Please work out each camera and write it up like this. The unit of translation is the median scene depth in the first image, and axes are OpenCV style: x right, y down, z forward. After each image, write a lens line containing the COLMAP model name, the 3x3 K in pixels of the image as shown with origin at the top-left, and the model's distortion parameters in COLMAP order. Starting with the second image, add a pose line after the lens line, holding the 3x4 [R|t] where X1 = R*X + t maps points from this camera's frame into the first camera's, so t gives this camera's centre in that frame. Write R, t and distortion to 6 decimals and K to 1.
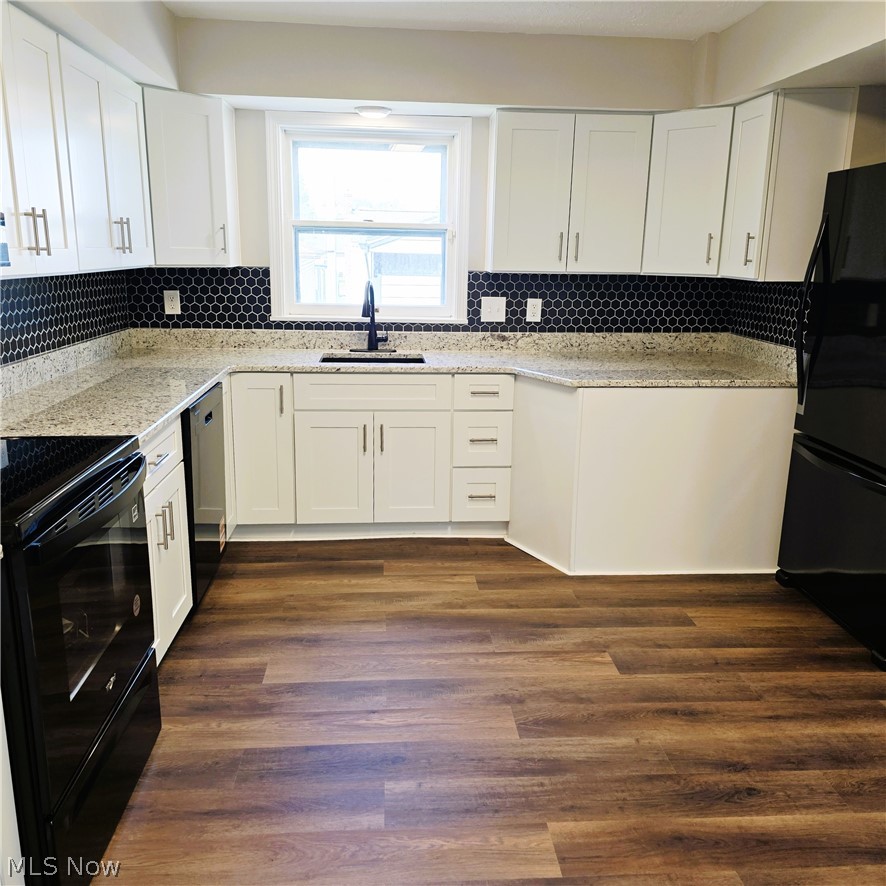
lens RADIAL K [[801.8, 0, 452.4], [0, 801.8, 440.5], [0, 0, 1]] dist [0.055206, 0.000000]
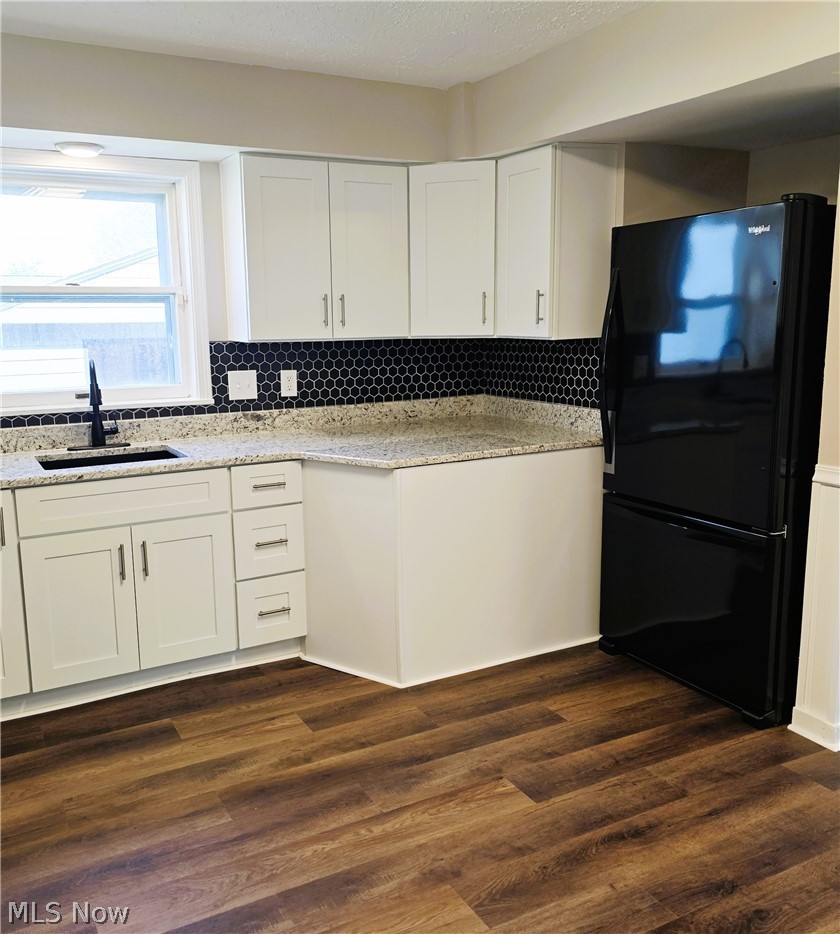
lens RADIAL K [[845.8, 0, 395.6], [0, 845.8, 459.4], [0, 0, 1]] dist [0.040449, 0.000000]
pose [[0.919983, -0.097958, 0.379520, -0.171606], [0.121593, 0.991823, -0.038752, -0.037850], [-0.372621, 0.081798, 0.924372, 0.148065]]
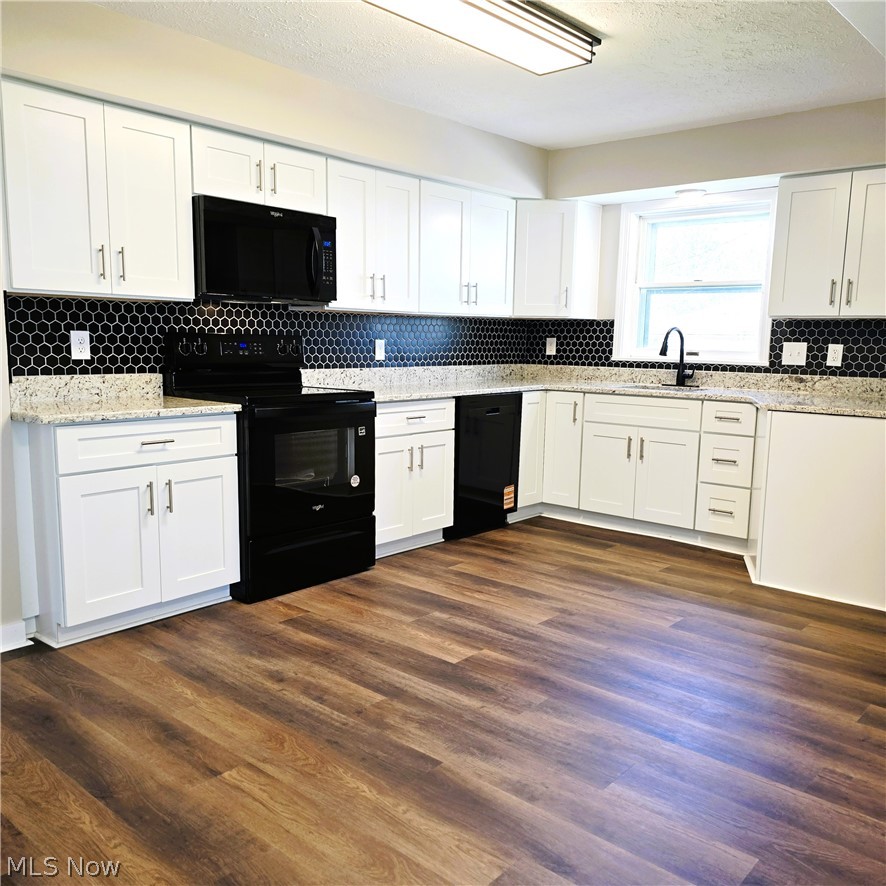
lens RADIAL K [[801.8, 0, 465.9], [0, 801.8, 454.3], [0, 0, 1]] dist [0.055206, 0.000000]
pose [[0.712276, 0.096964, -0.695170, 0.596432], [-0.165364, 0.985715, -0.031943, 0.091899], [0.682142, 0.137708, 0.718135, -0.078320]]
